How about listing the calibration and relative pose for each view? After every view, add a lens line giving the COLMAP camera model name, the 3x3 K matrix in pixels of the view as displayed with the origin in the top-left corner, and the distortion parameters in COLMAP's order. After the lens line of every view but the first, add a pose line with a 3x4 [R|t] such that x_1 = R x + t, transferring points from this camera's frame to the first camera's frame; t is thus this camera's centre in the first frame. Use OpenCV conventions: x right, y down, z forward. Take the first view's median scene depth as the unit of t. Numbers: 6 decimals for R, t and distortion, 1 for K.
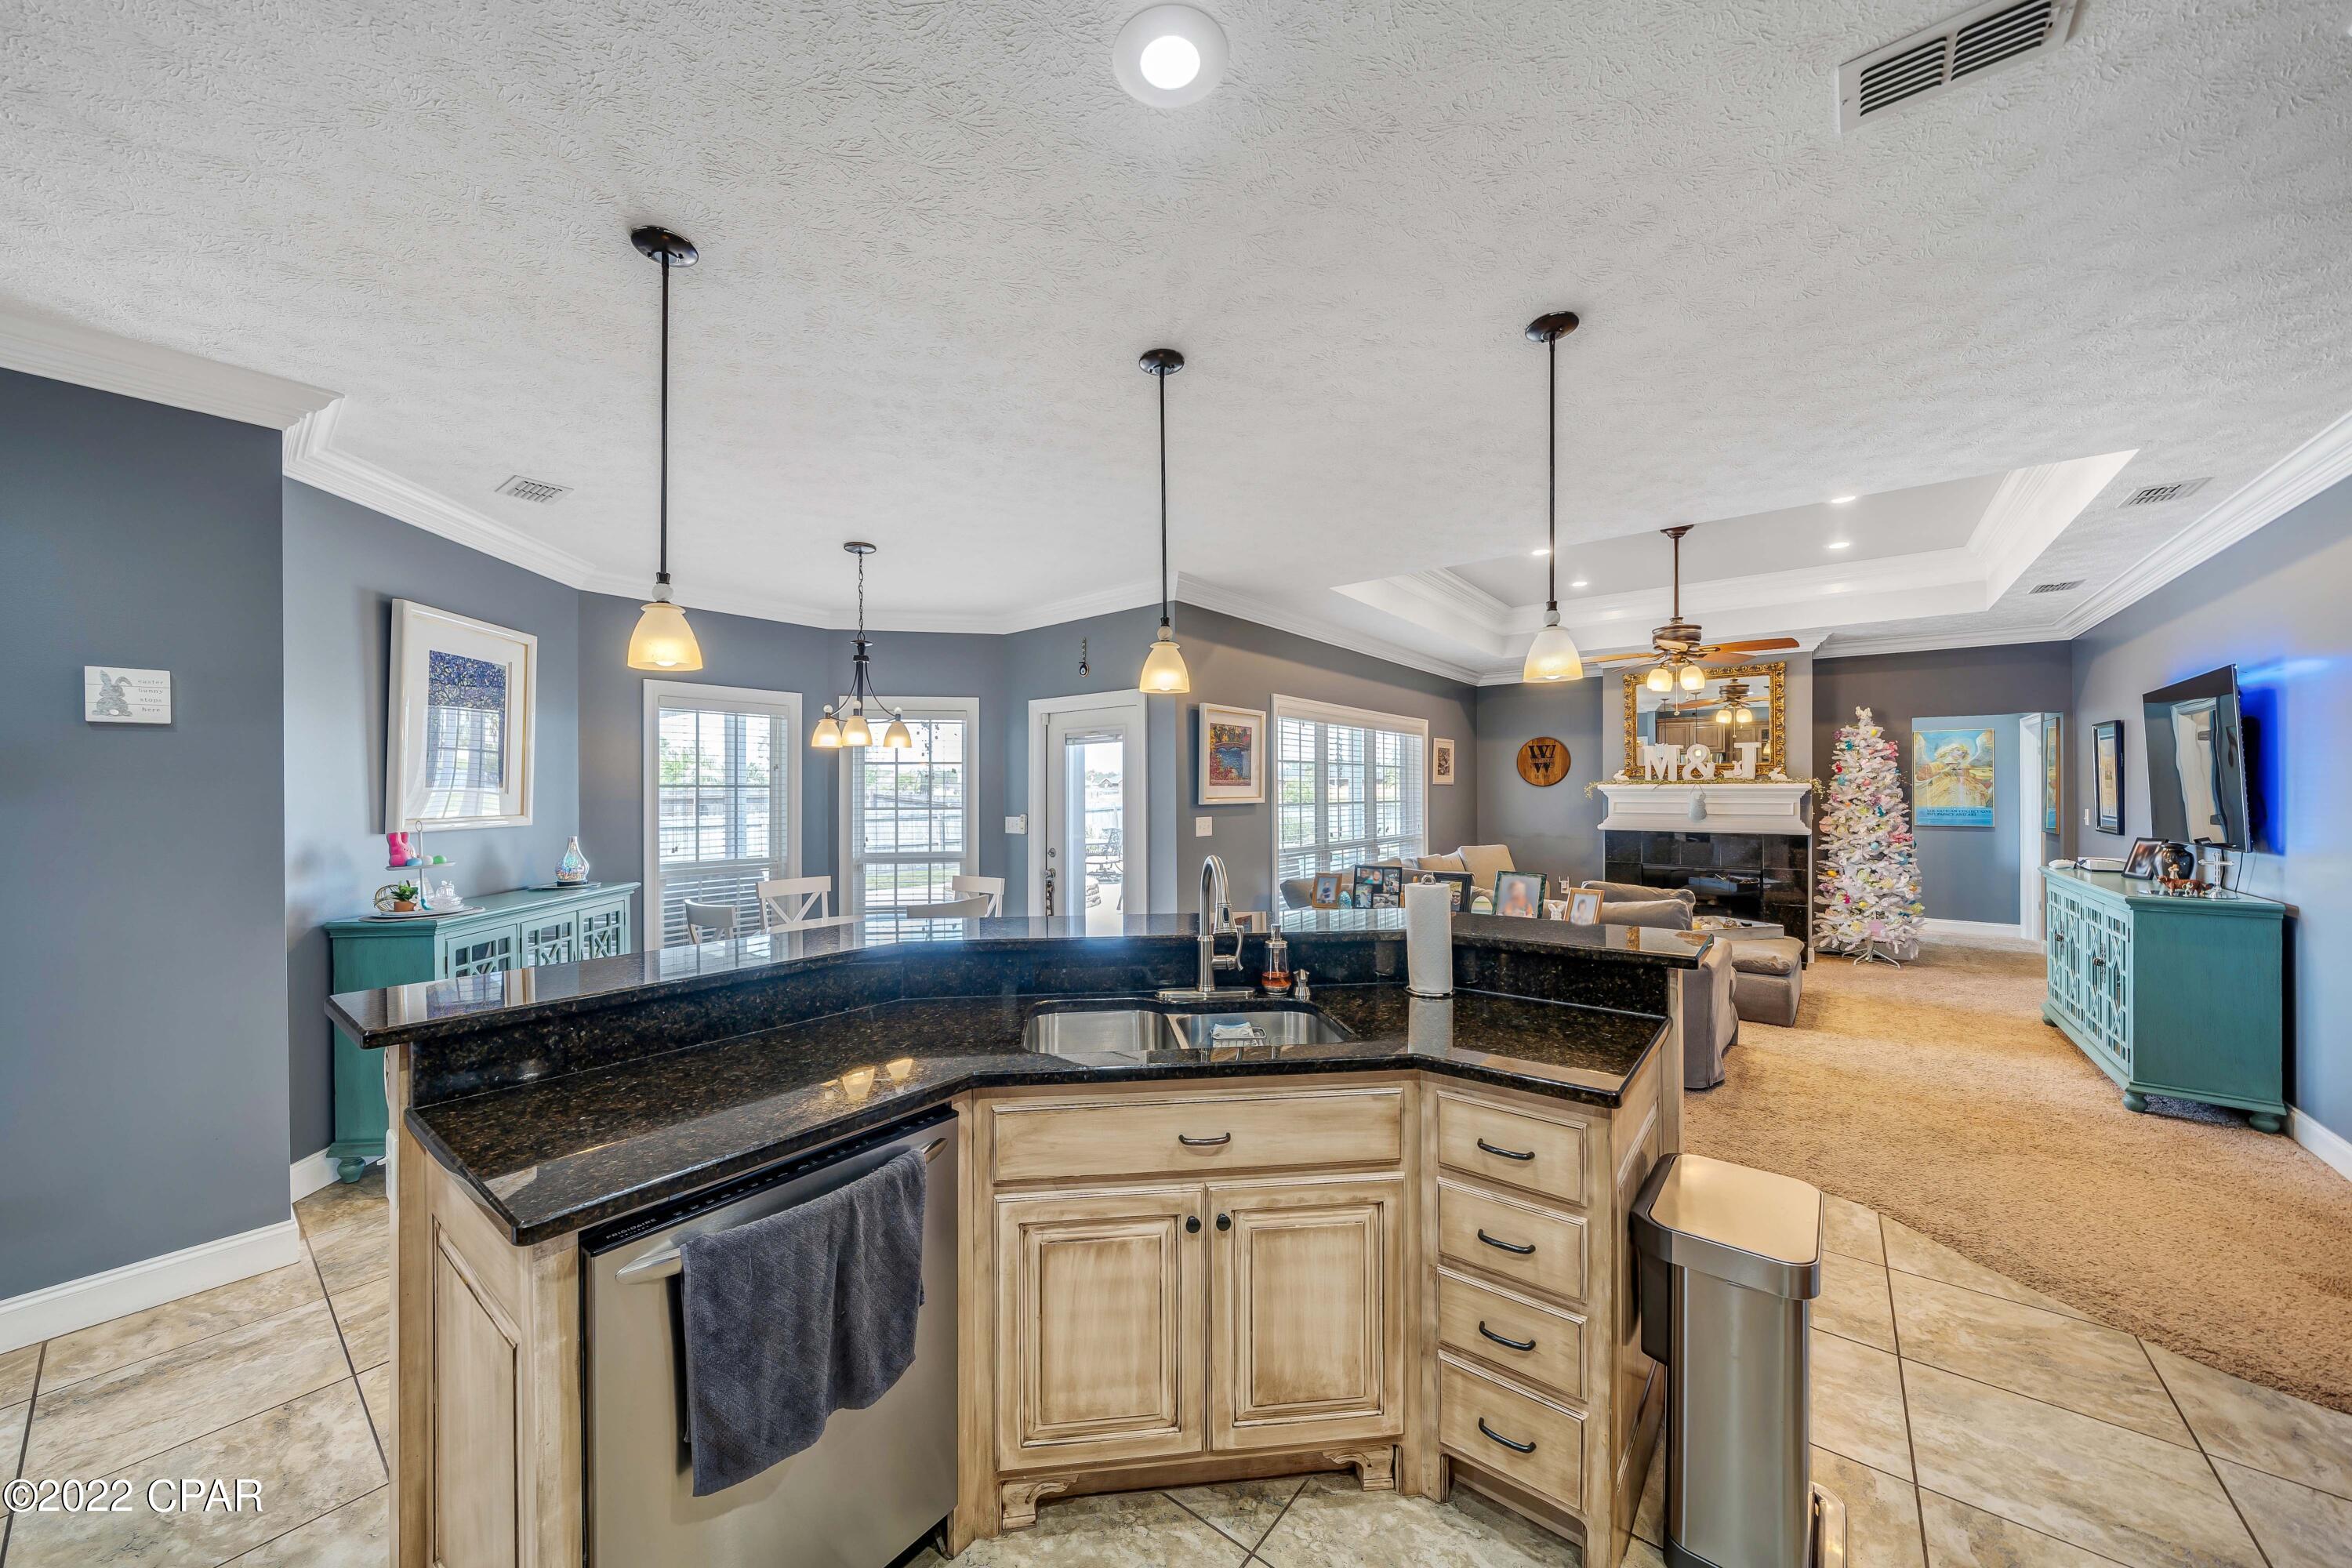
lens RADIAL K [[826.8, 0, 1162.5], [0, 826.8, 789.9], [0, 0, 1]] dist [-0.000205, -0.000087]
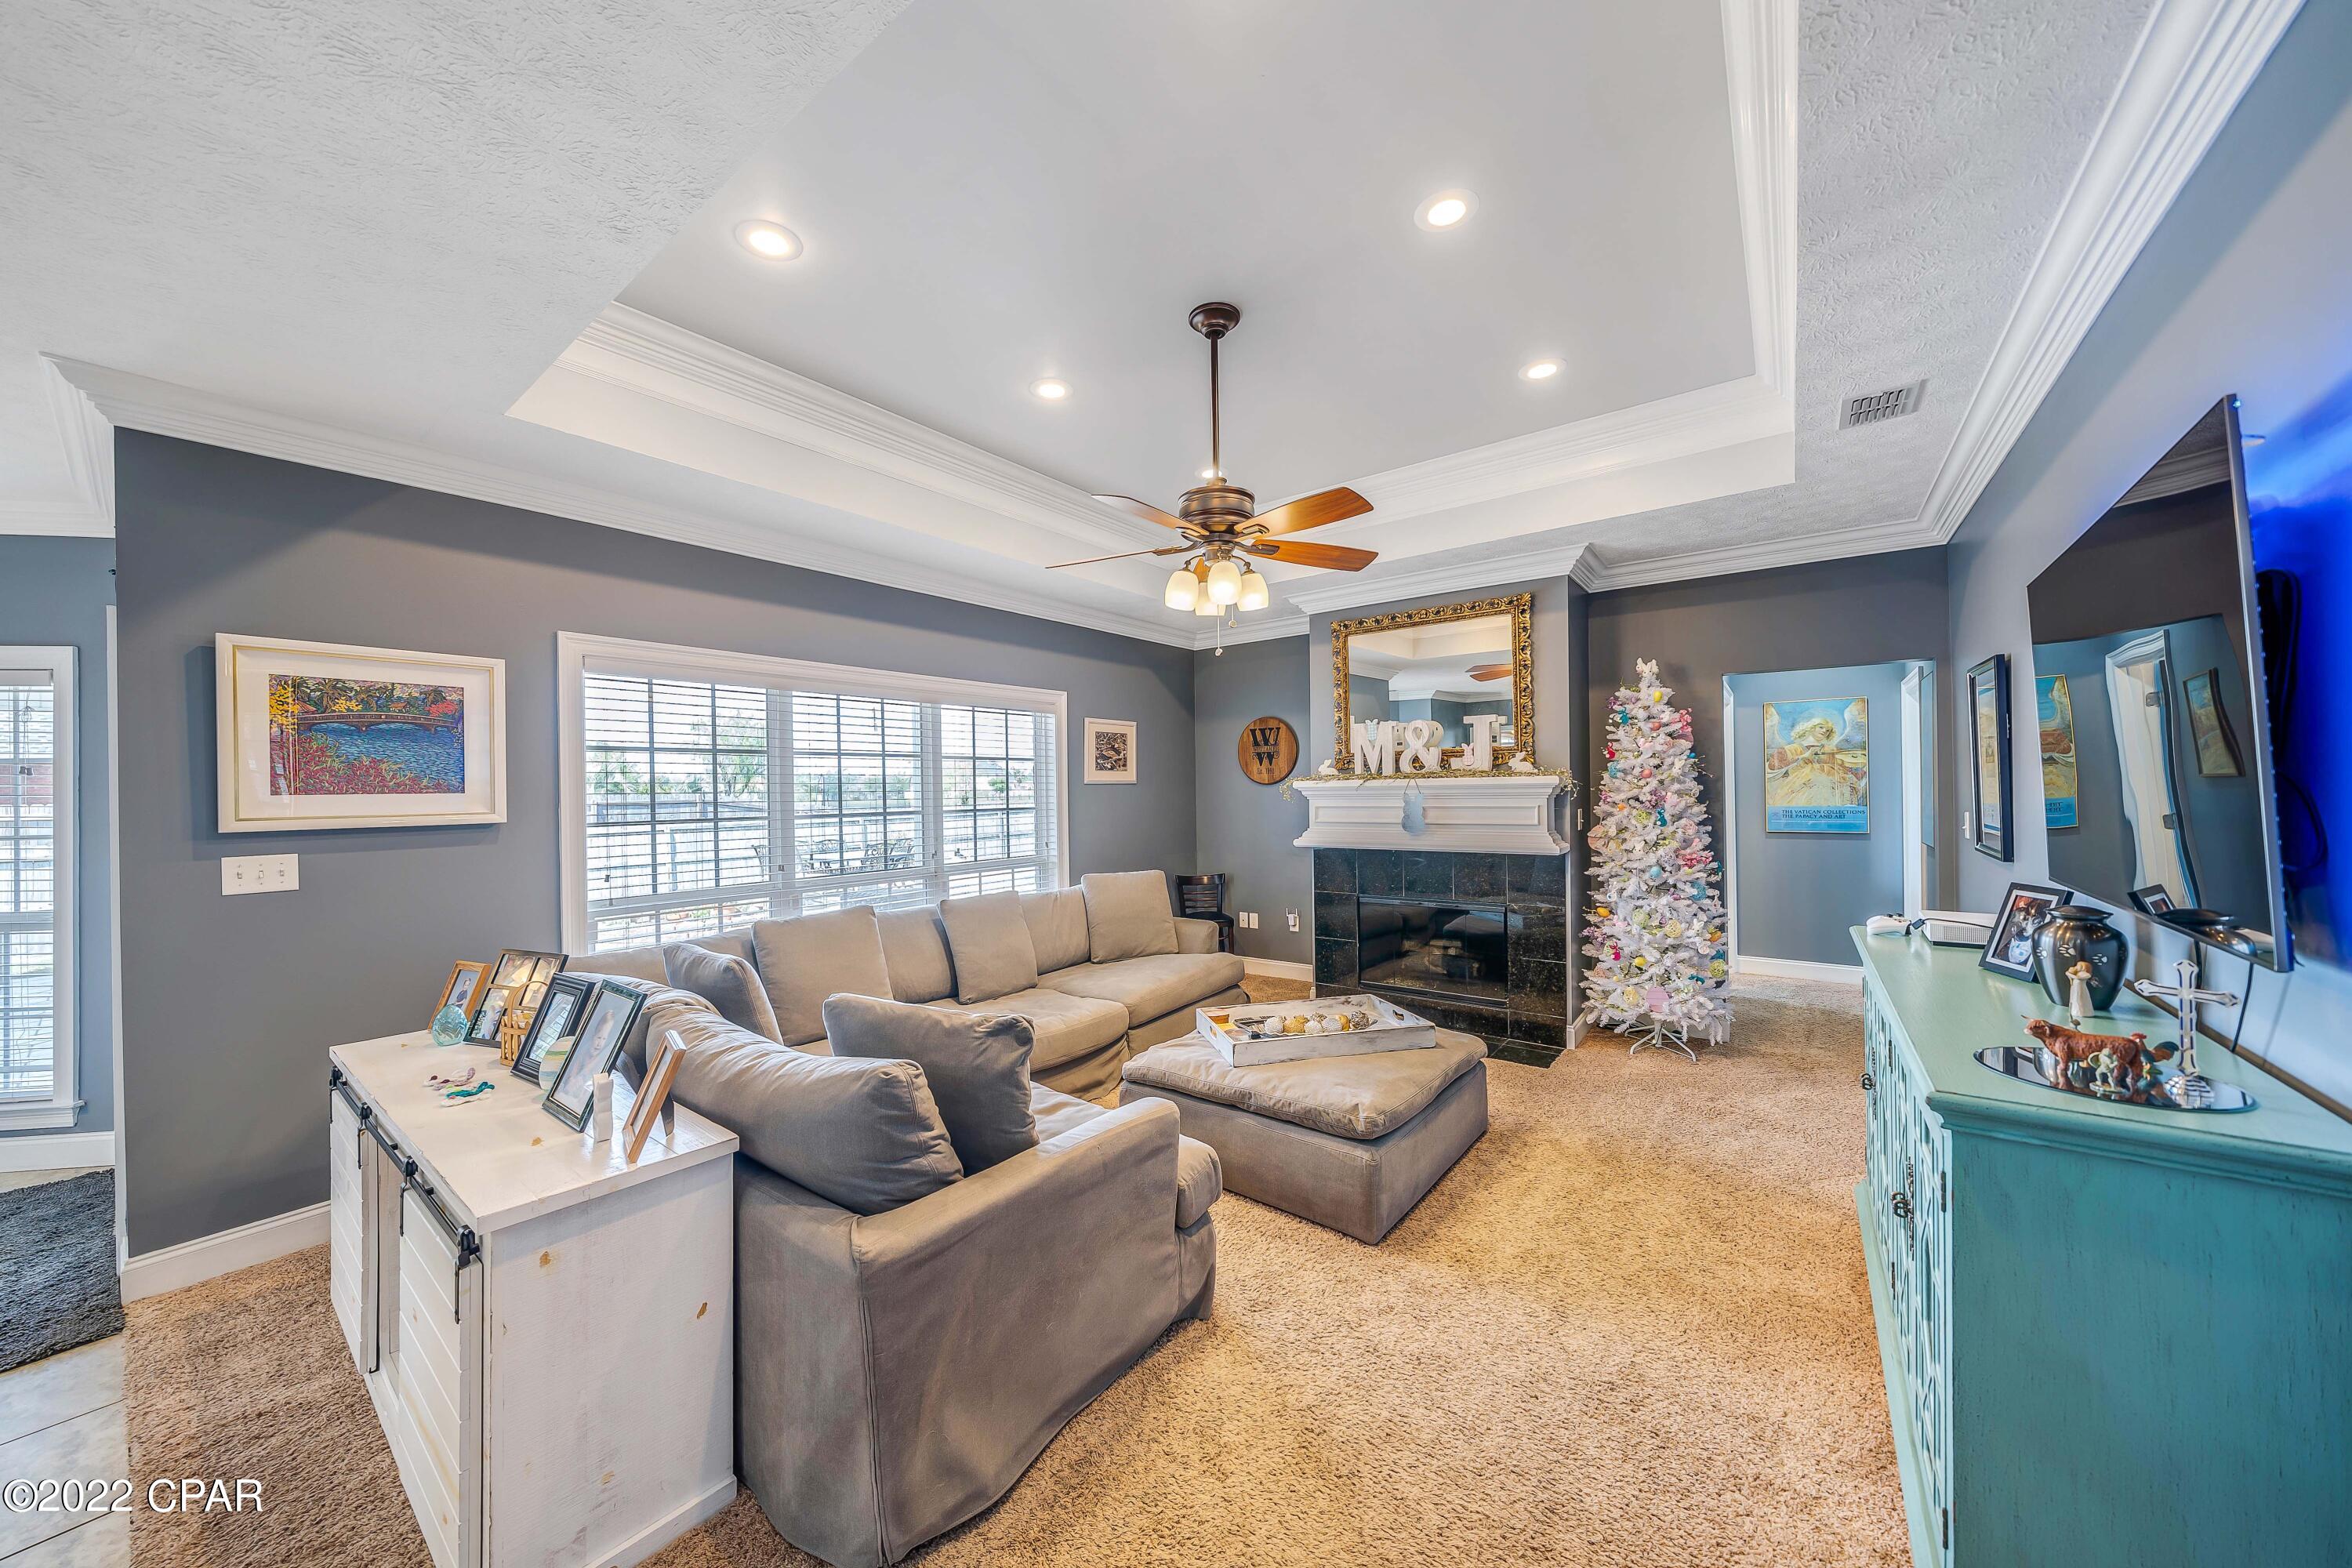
lens RADIAL K [[823.4, 0, 1148.5], [0, 823.4, 791.4], [0, 0, 1]] dist [-0.003739, -0.000048]
pose [[0.999845, -0.012728, 0.012167, 0.443234], [0.012705, 0.999917, 0.001948, -0.001053], [-0.012191, -0.001793, 0.999924, 0.350185]]
